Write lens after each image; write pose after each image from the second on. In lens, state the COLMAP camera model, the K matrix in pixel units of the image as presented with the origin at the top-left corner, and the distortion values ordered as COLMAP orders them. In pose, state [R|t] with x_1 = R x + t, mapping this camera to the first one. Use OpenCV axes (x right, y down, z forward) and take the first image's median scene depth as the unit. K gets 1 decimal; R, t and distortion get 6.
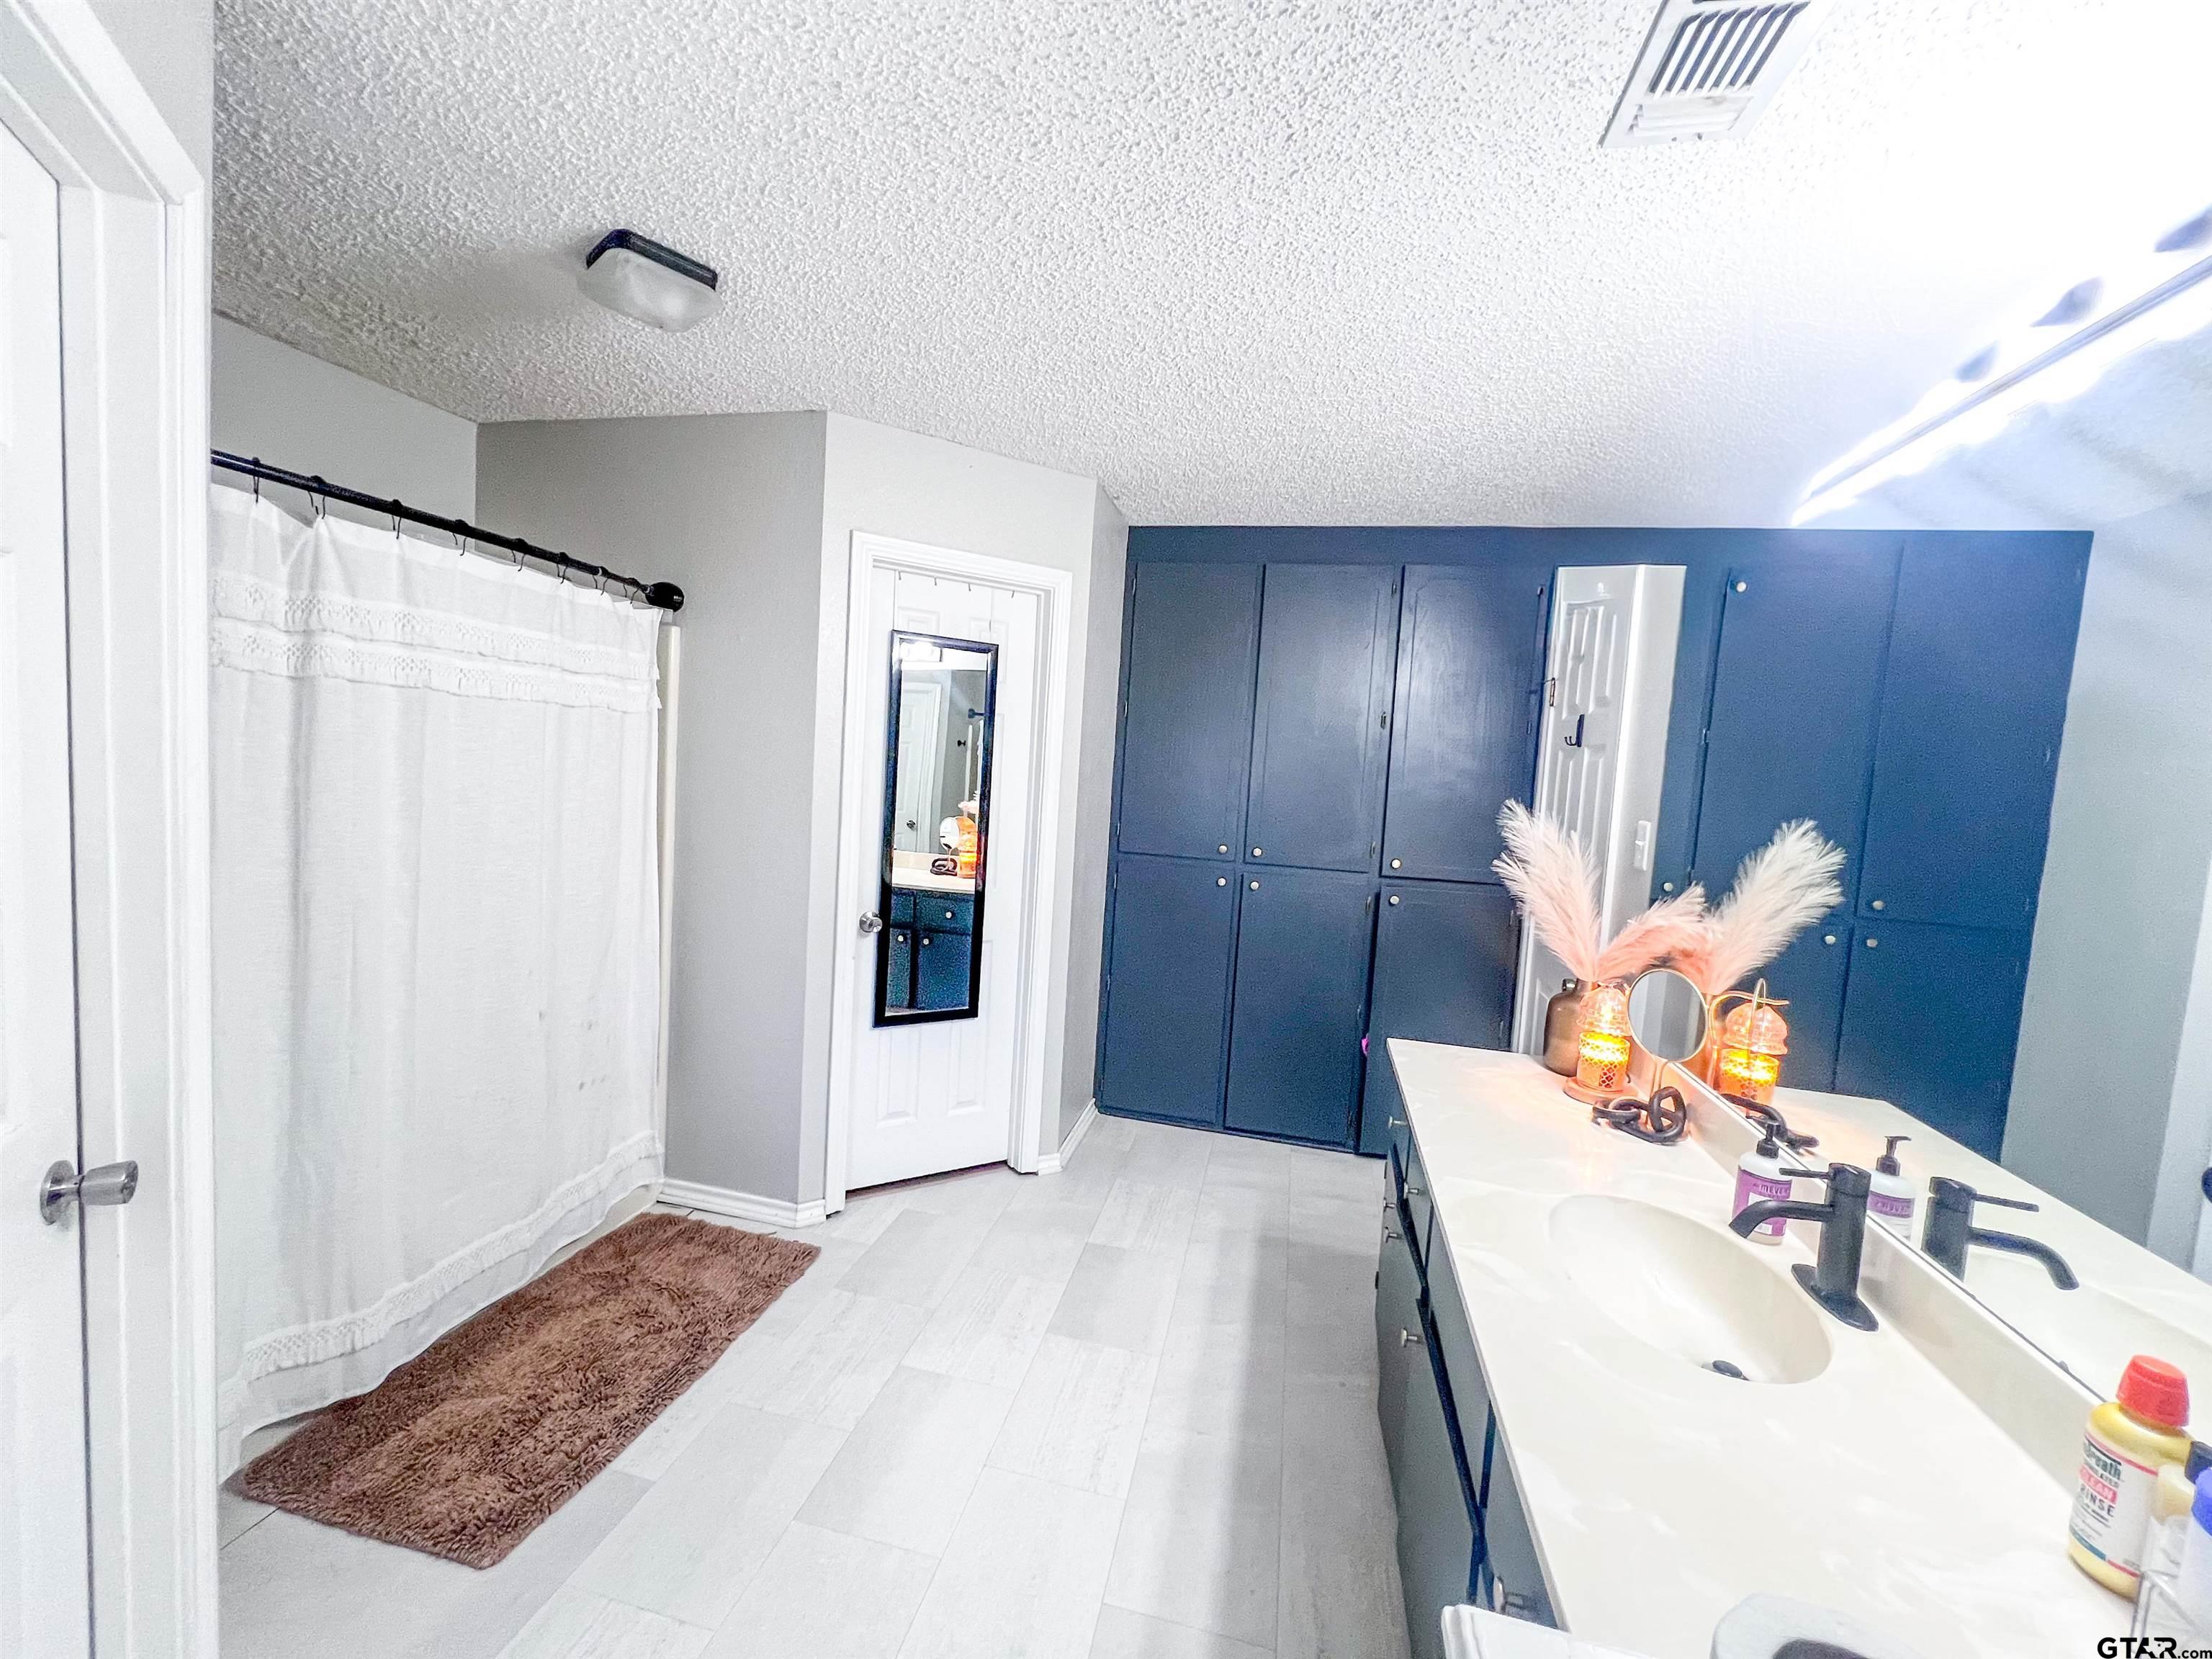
lens RADIAL K [[888.2, 0, 1097.8], [0, 888.2, 822.7], [0, 0, 1]] dist [-0.000900, 0.000661]
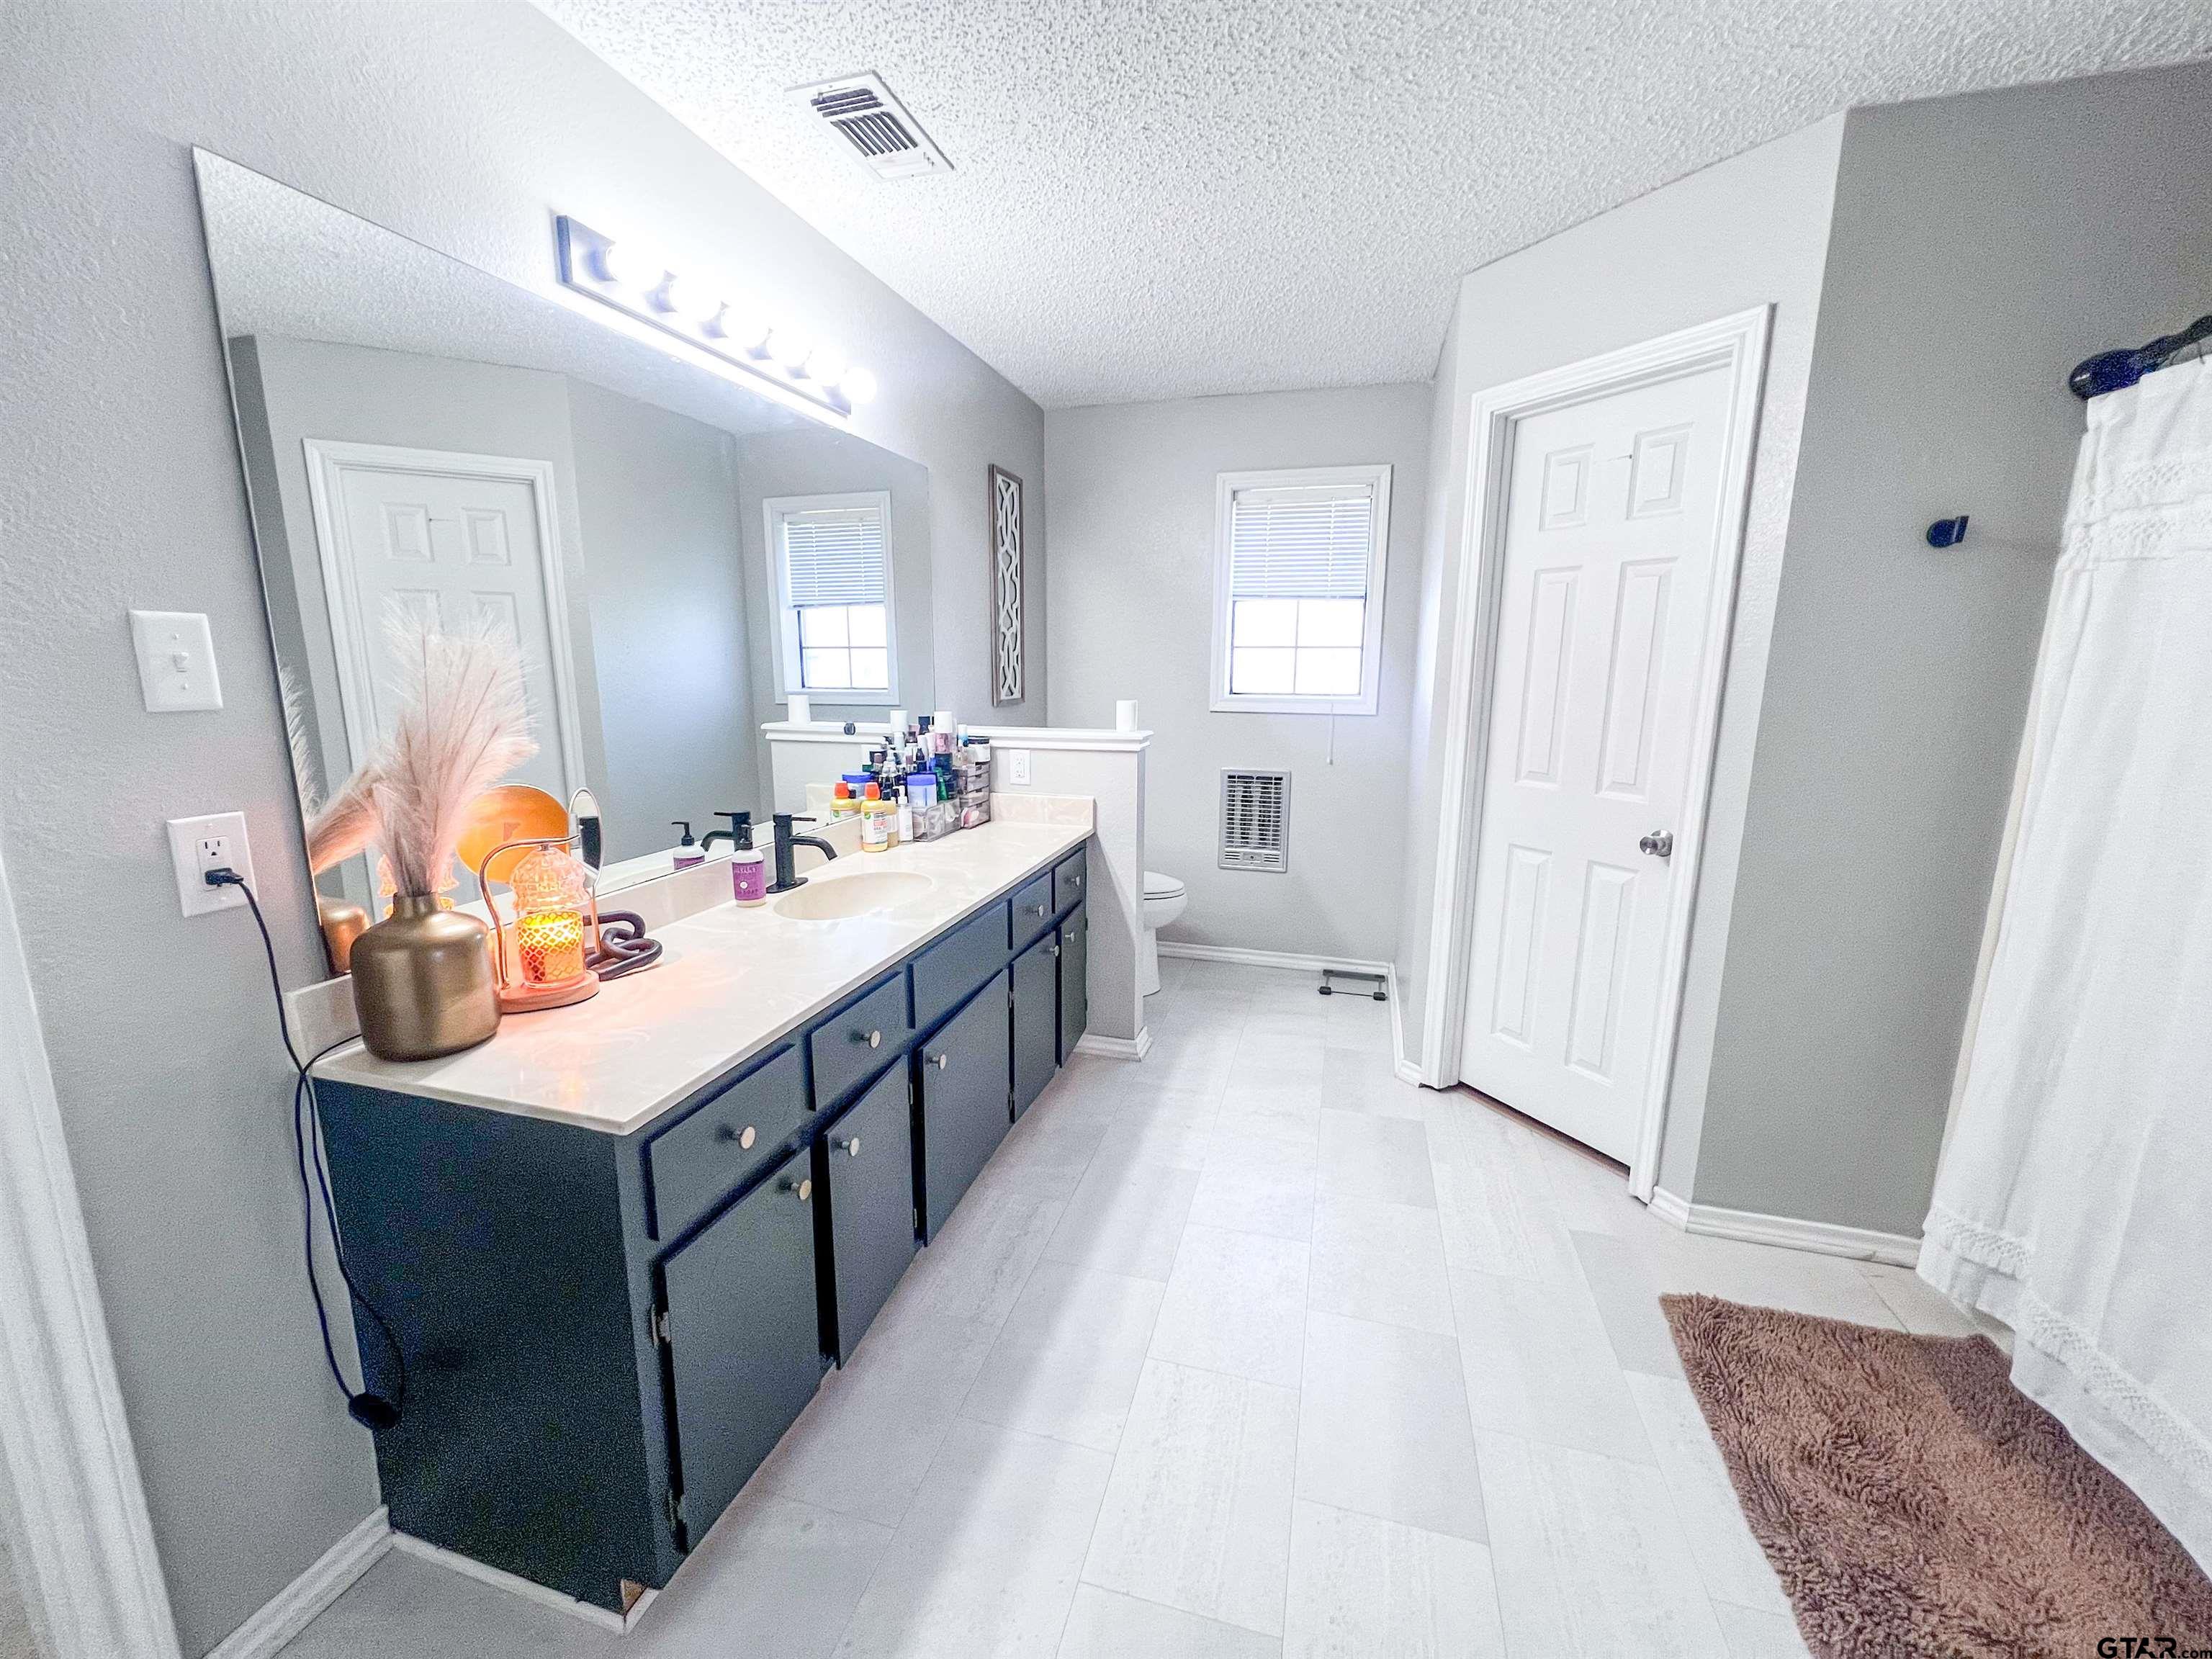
lens RADIAL K [[888.2, 0, 1097.8], [0, 888.2, 822.7], [0, 0, 1]] dist [-0.000900, 0.000661]
pose [[-0.996819, -0.073930, 0.029760, 0.086567], [-0.064129, 0.965801, 0.251228, -0.049979], [-0.047315, 0.248521, -0.967470, 1.588908]]
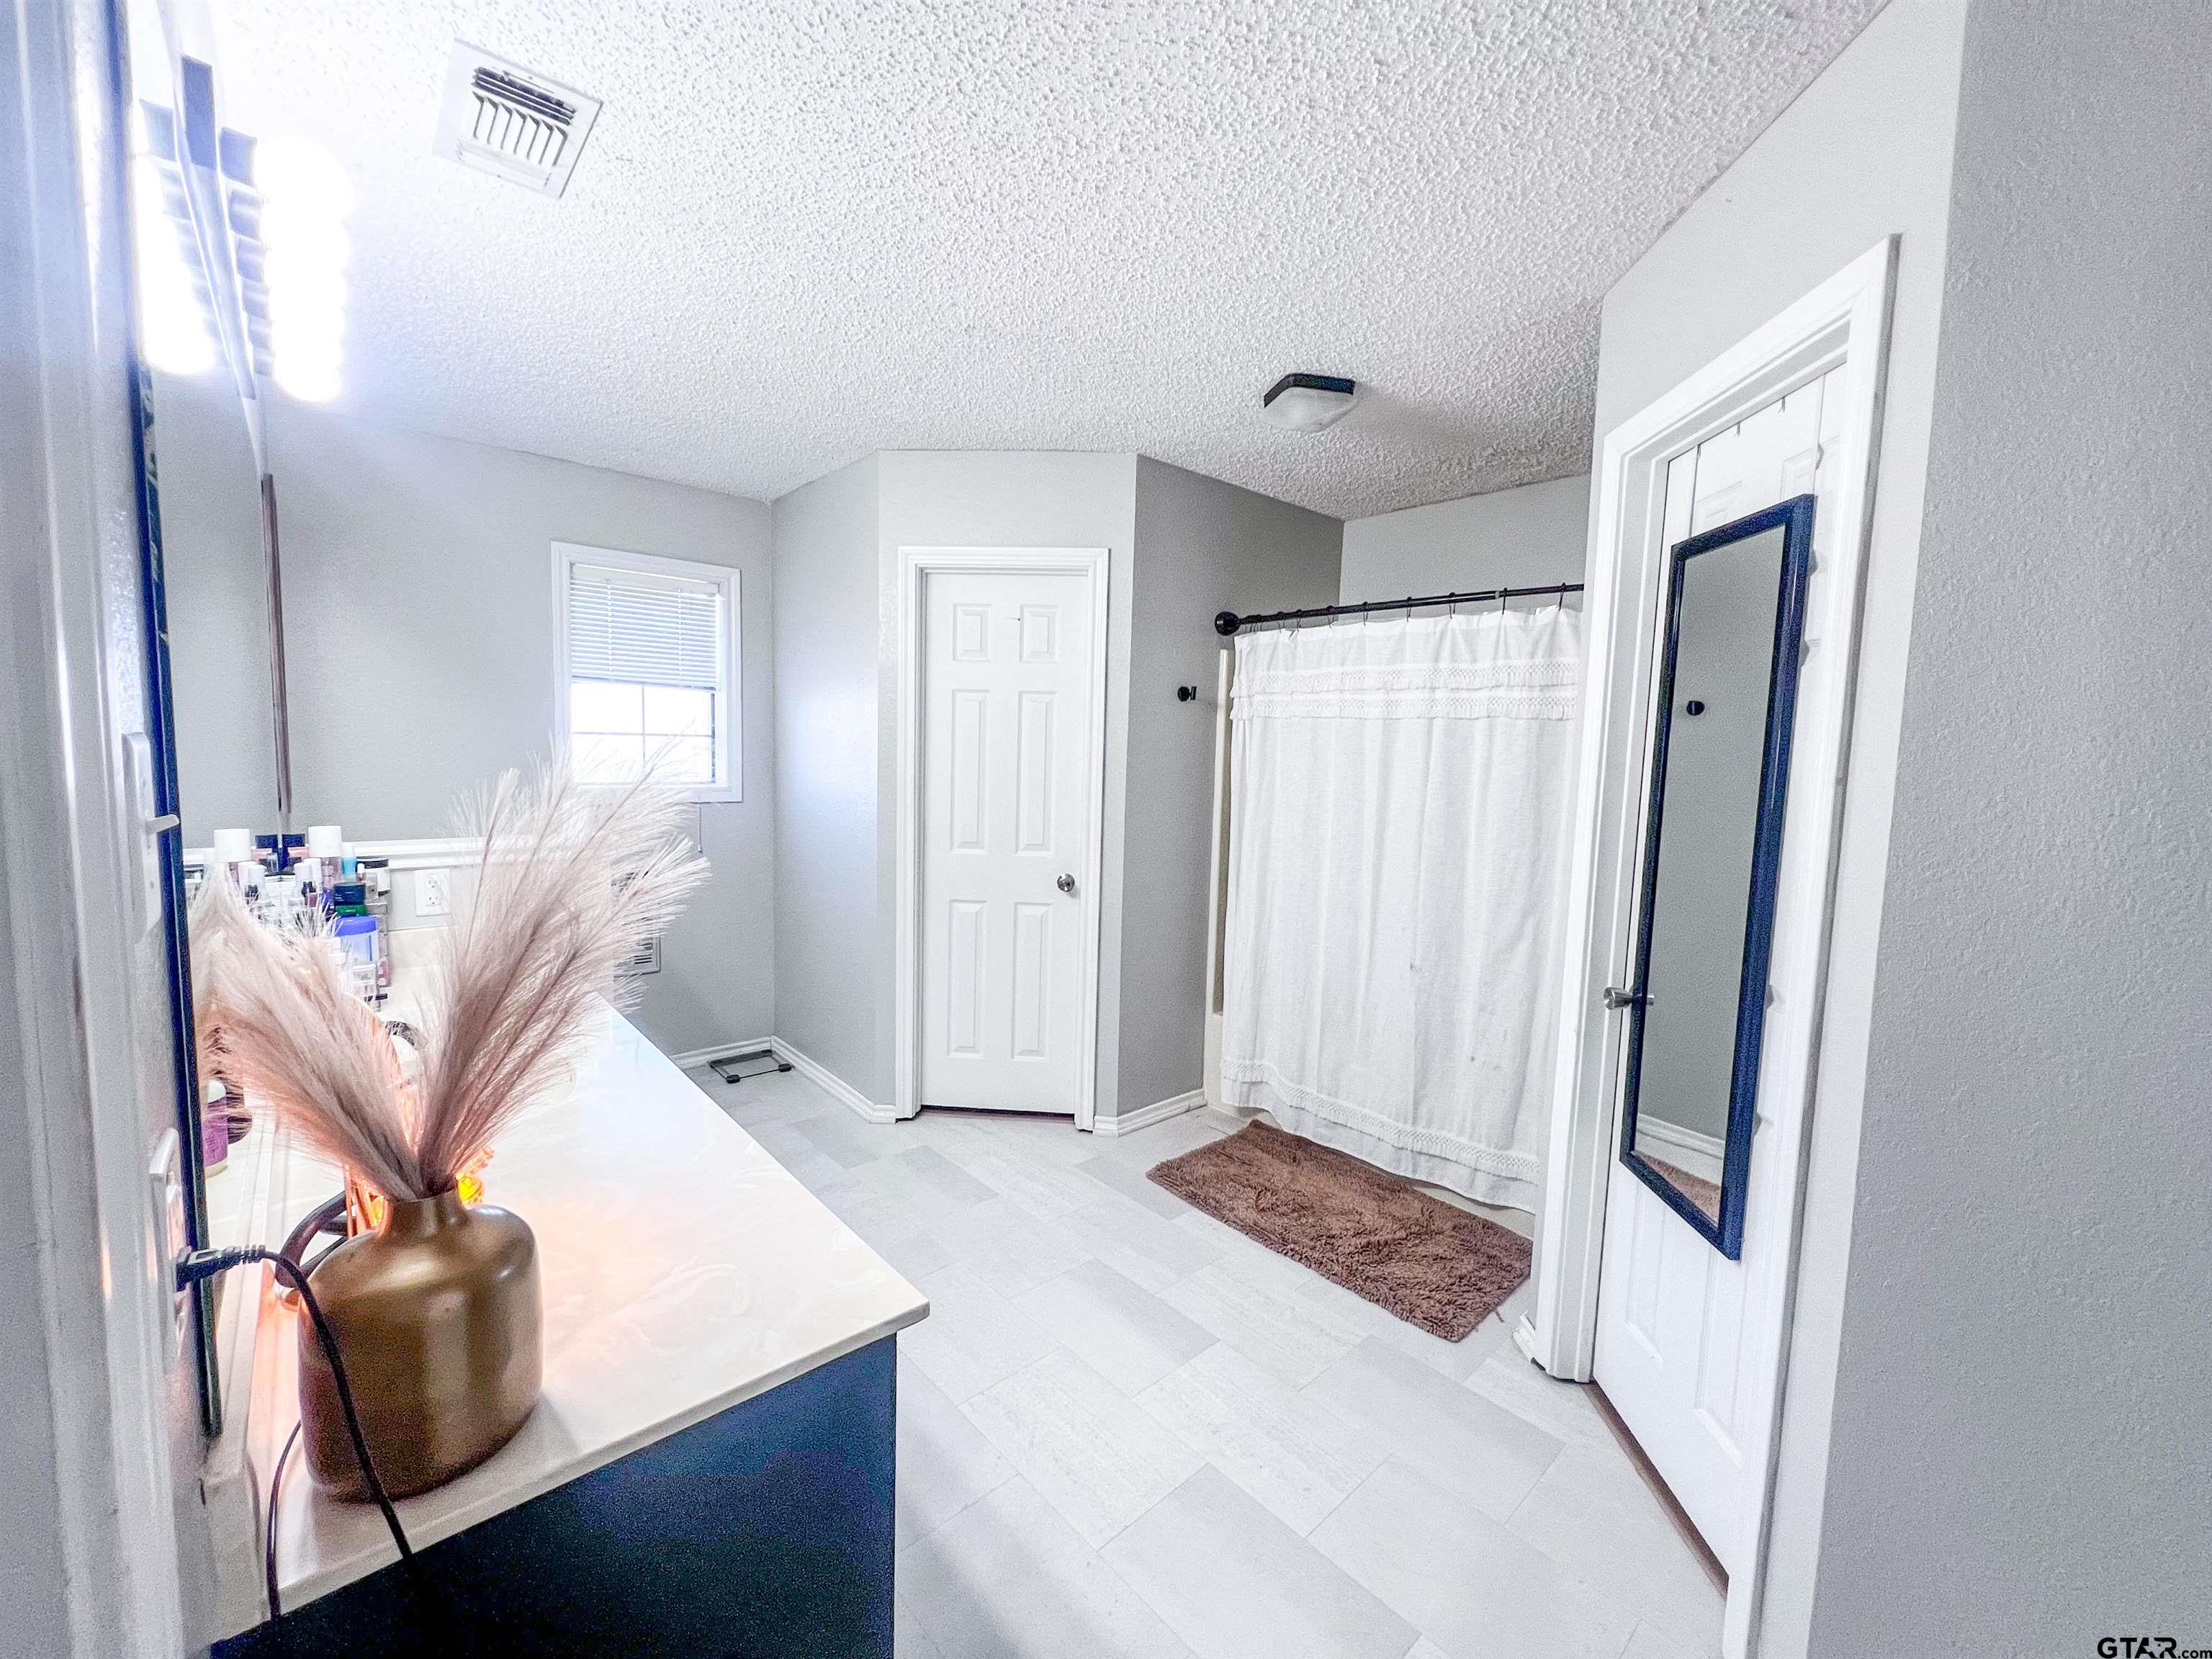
lens RADIAL K [[886.5, 0, 1099.0], [0, 886.5, 824.1], [0, 0, 1]] dist [-0.002089, -0.000019]
pose [[-0.570808, -0.005706, -0.821064, 0.714428], [-0.118350, 0.990105, 0.075397, -0.028194], [0.812510, 0.140211, -0.565835, 1.443476]]
